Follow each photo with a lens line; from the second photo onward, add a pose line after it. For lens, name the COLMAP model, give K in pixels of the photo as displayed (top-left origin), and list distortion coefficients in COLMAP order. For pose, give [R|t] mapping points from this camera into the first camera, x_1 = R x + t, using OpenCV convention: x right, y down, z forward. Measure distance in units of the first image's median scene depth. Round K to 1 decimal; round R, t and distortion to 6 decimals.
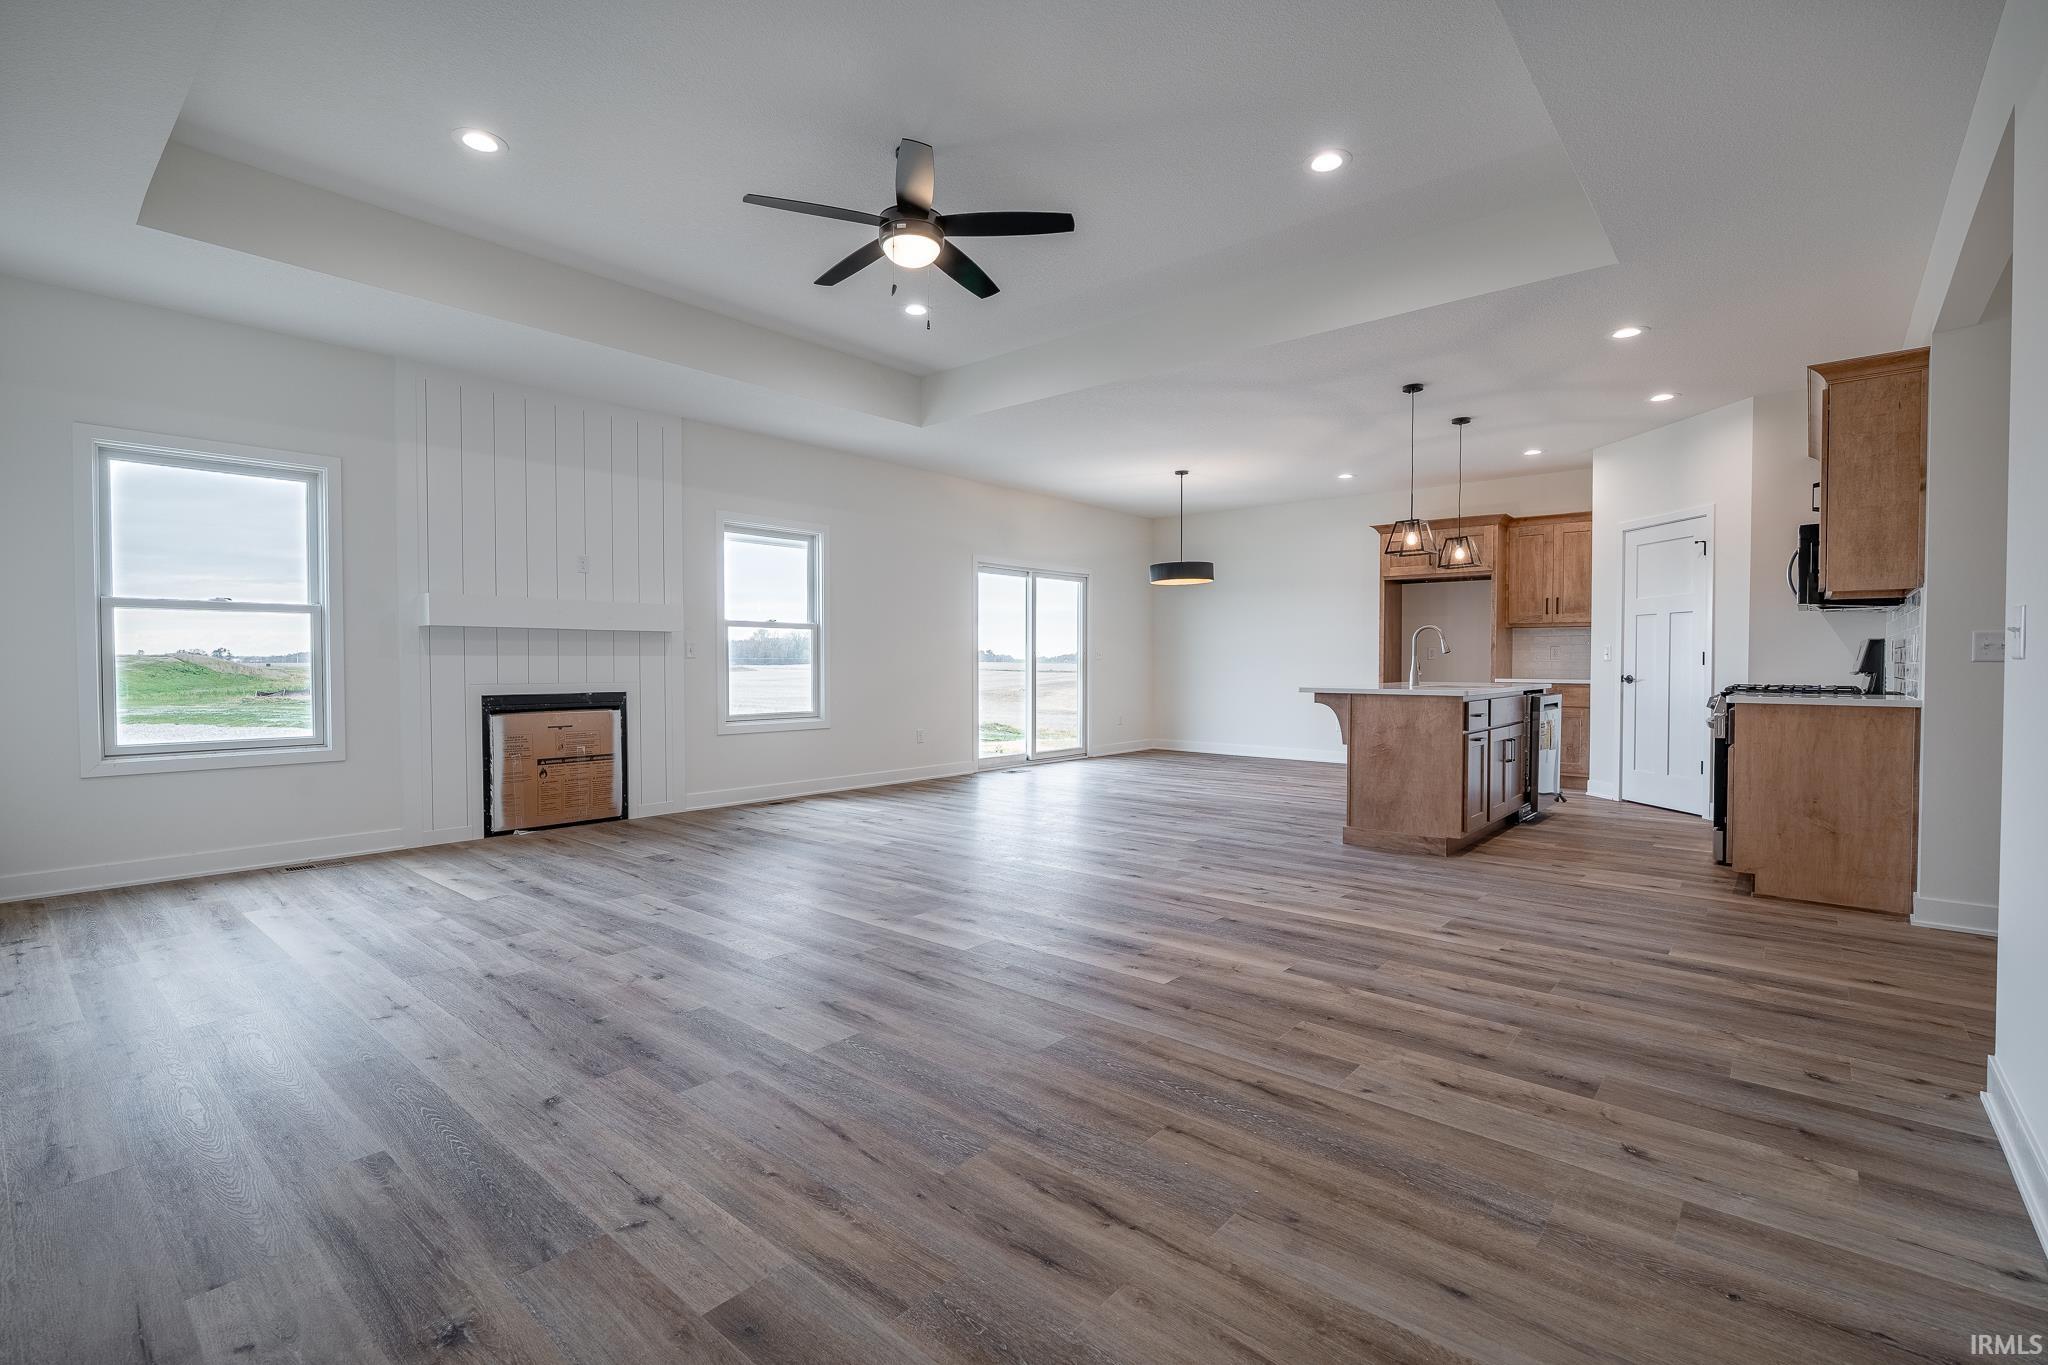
lens RADIAL K [[926.7, 0, 1028.9], [0, 926.7, 686.1], [0, 0, 1]] dist [-0.007591, -0.000030]
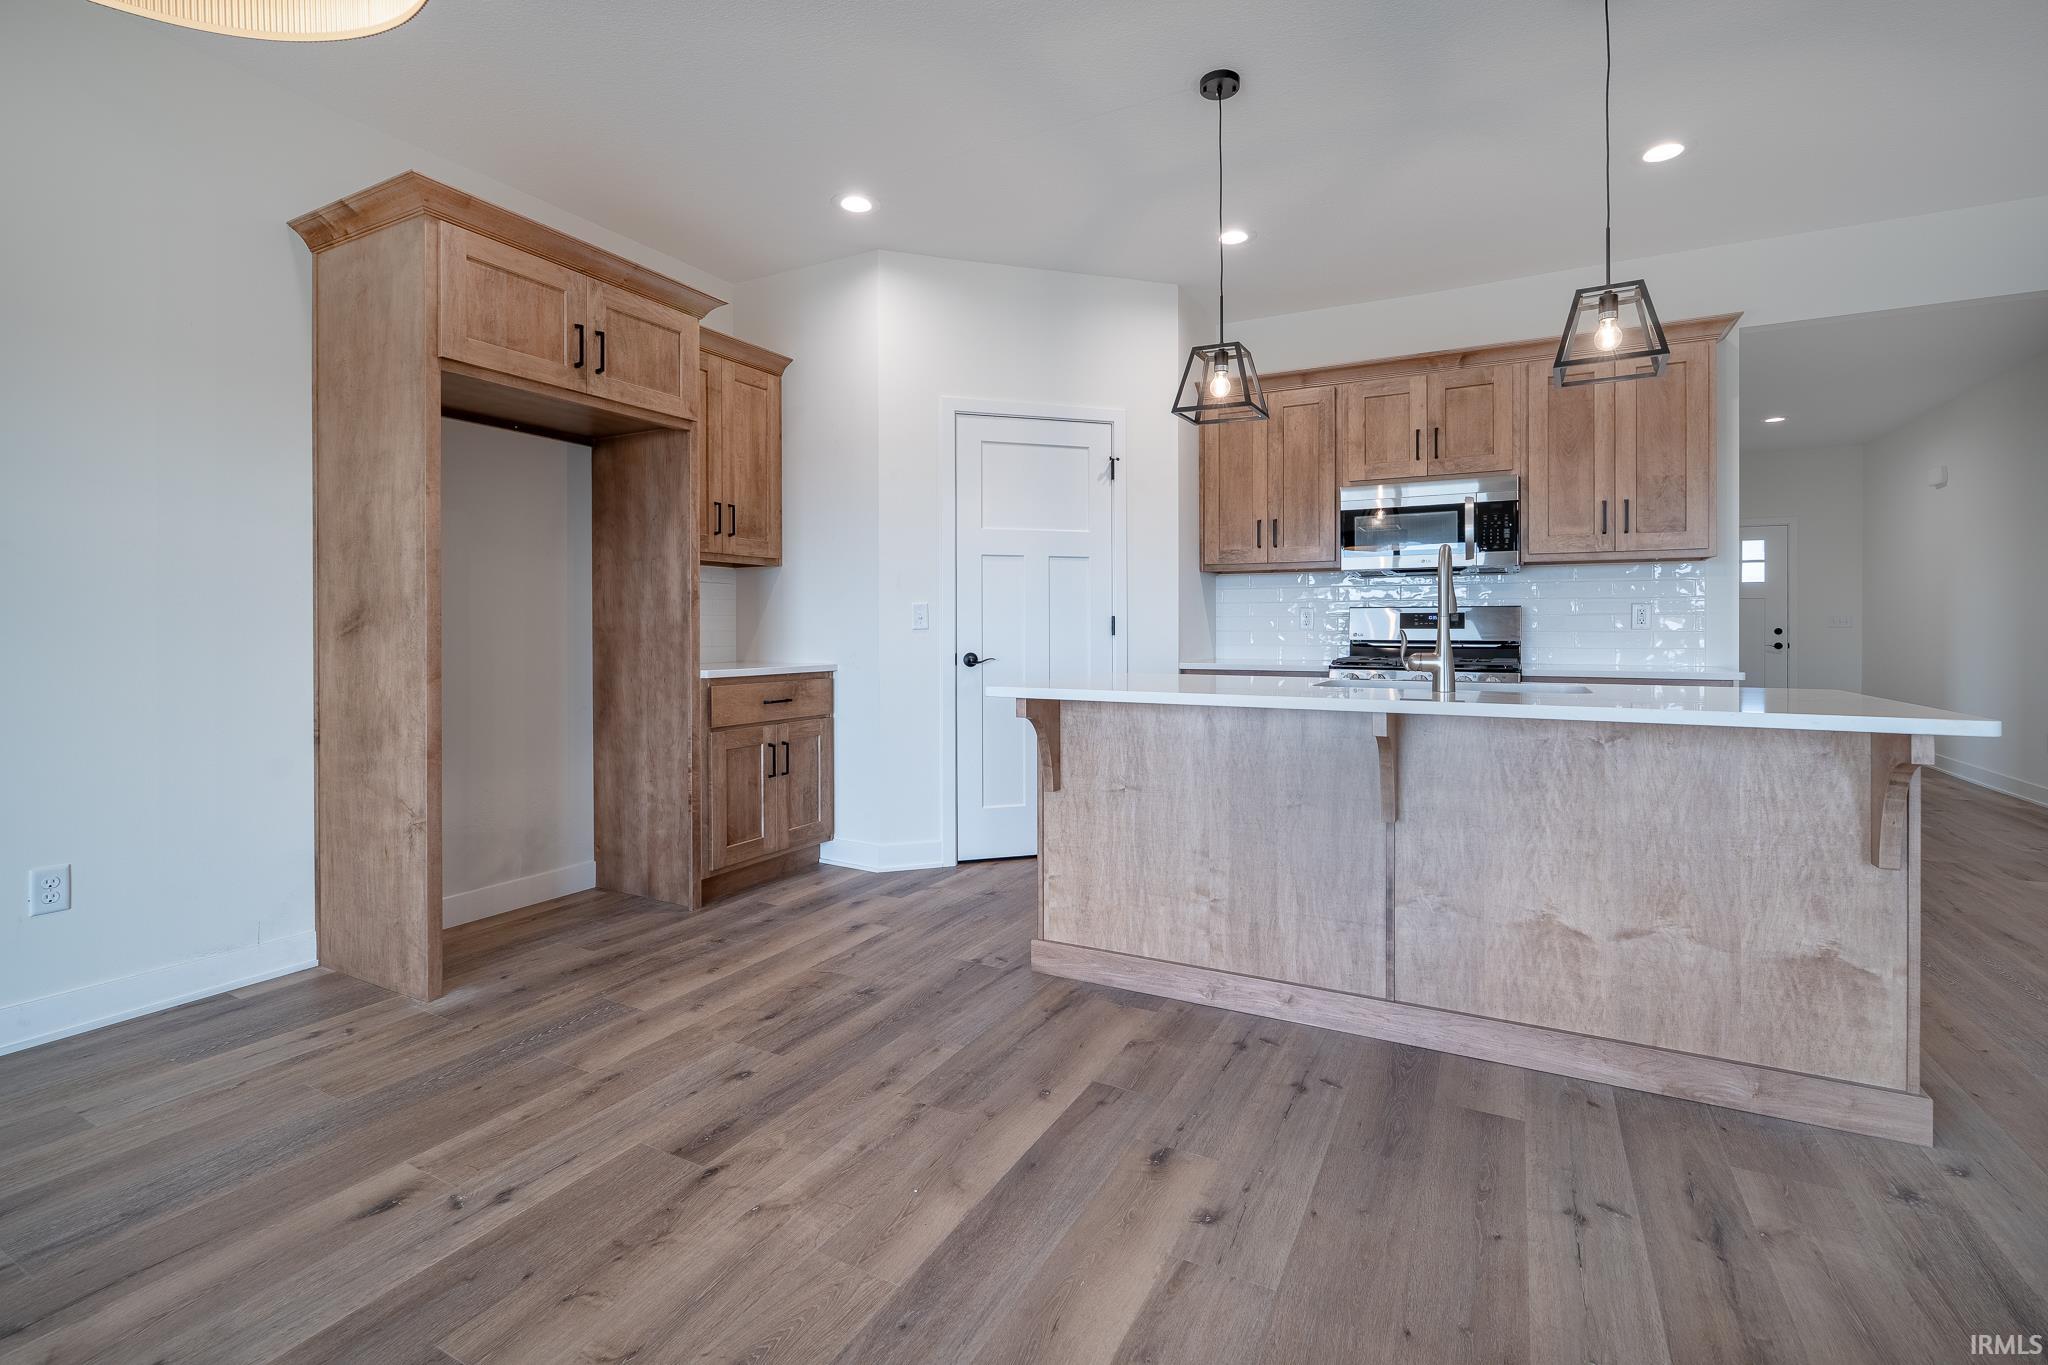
lens RADIAL K [[918.4, 0, 1019.0], [0, 918.4, 640.7], [0, 0, 1]] dist [-0.007350, 0.001272]
pose [[-0.201679, -0.013574, 0.979358, 0.061762], [0.026231, 0.999470, 0.019254, -0.035657], [-0.979100, 0.029572, -0.201216, 1.260128]]
